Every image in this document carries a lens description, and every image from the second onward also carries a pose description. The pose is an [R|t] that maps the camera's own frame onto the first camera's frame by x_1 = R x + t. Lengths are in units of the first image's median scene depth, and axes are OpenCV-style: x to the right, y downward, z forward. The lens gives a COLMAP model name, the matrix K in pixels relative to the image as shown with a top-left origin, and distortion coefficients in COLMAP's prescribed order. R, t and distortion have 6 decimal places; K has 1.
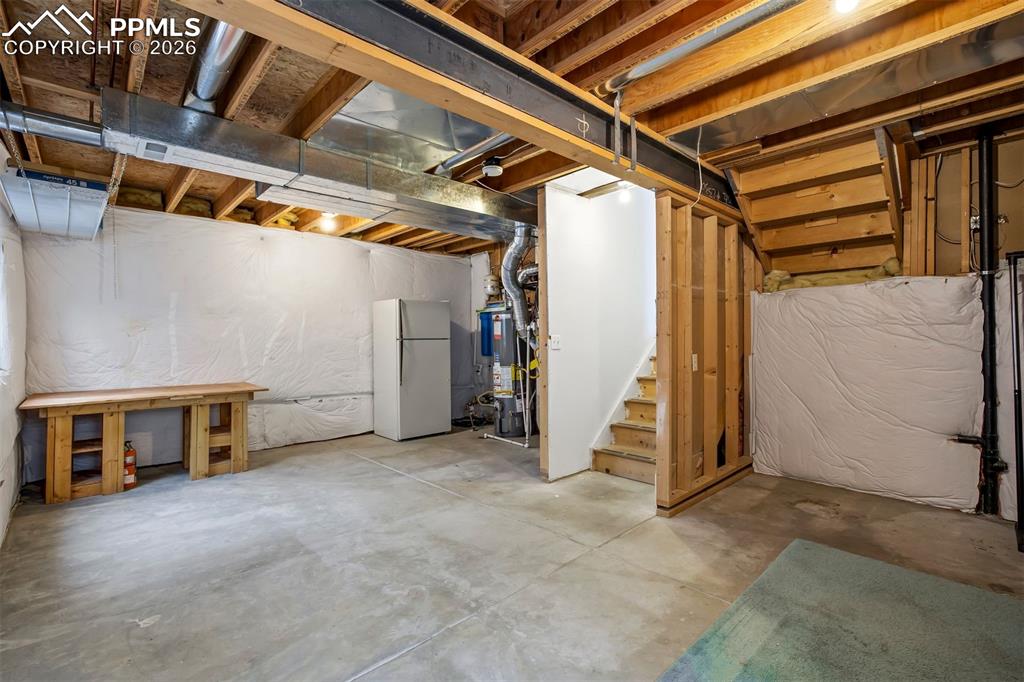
lens RADIAL K [[442.9, 0, 510.1], [0, 442.9, 338.0], [0, 0, 1]] dist [-0.040665, 0.017509]
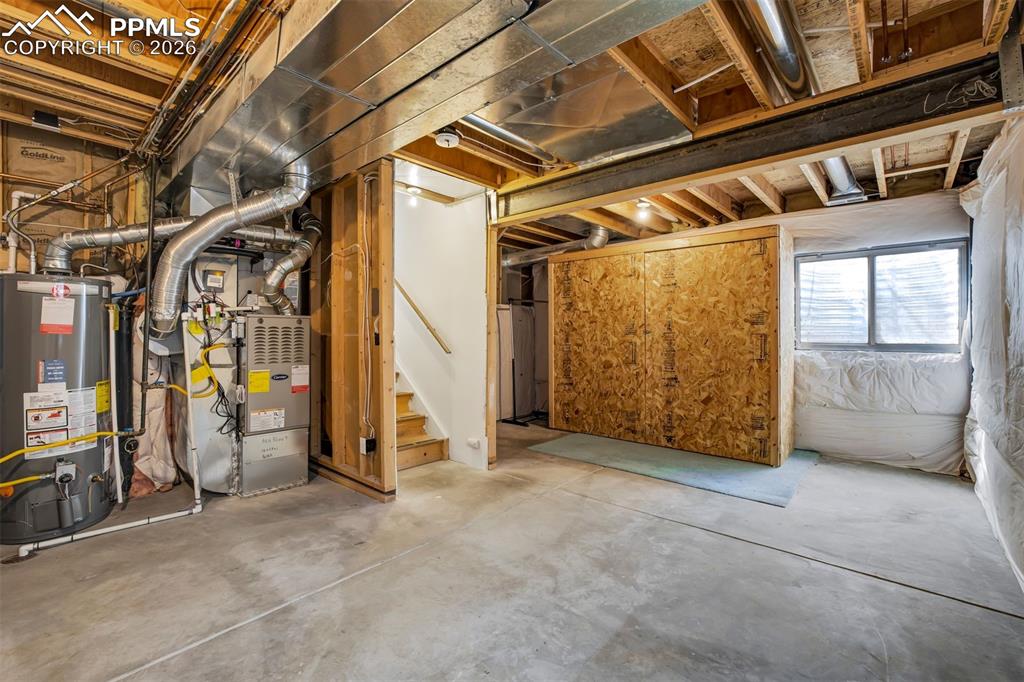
lens RADIAL K [[442.9, 0, 510.1], [0, 442.9, 338.0], [0, 0, 1]] dist [-0.040665, 0.017509]
pose [[-0.059023, -0.002380, 0.998254, -1.085041], [0.000205, 0.999997, 0.002396, 0.017134], [-0.998257, 0.000346, -0.059022, 1.152517]]
